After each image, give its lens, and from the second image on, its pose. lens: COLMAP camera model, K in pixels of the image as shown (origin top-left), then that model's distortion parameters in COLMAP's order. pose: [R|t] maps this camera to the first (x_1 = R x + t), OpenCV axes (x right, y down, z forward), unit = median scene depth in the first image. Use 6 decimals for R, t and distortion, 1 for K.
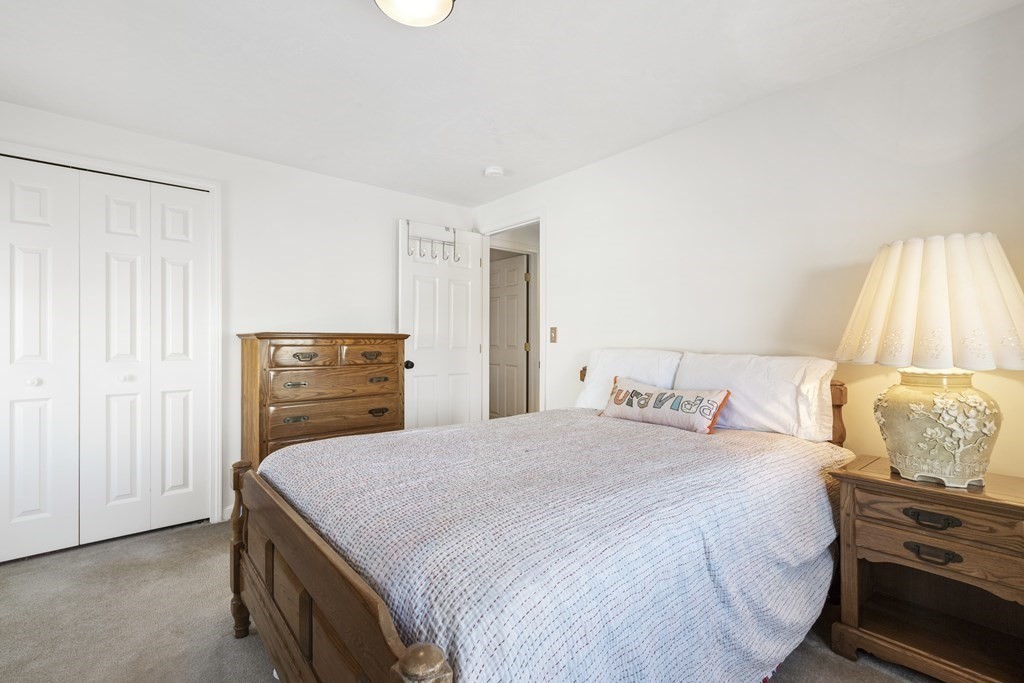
lens RADIAL K [[458.5, 0, 513.4], [0, 458.5, 338.8], [0, 0, 1]] dist [0.007499, -0.003069]
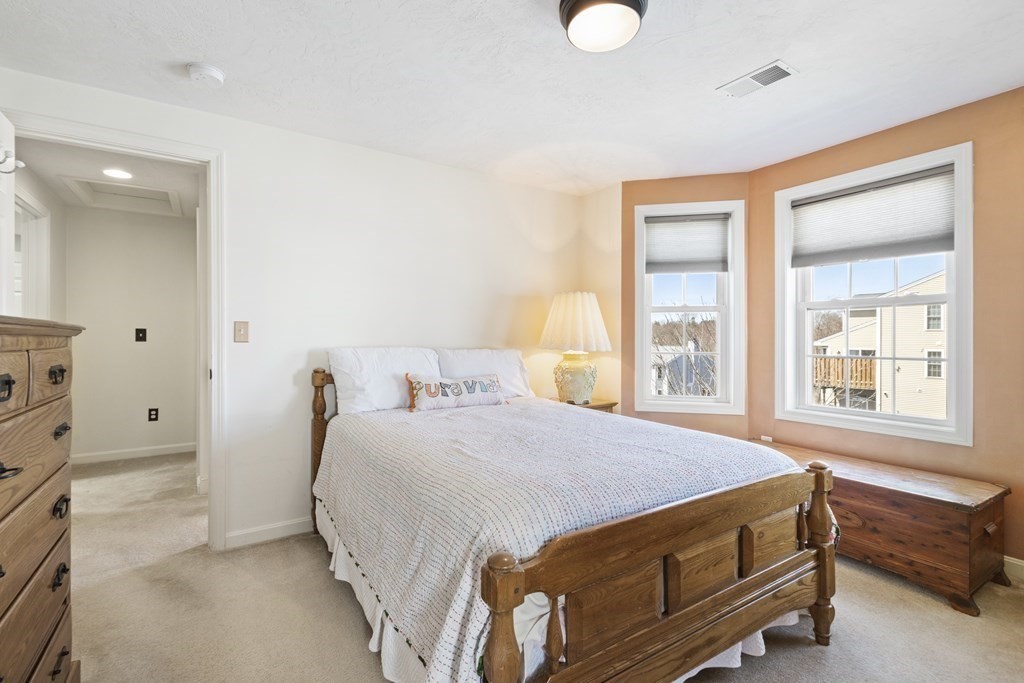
lens RADIAL K [[458.5, 0, 512.3], [0, 458.5, 341.2], [0, 0, 1]] dist [0.007499, -0.003069]
pose [[0.115981, -0.003841, 0.993244, -0.729511], [-0.001935, 0.999990, 0.004093, 0.003564], [-0.993249, -0.002397, 0.115973, 0.597585]]
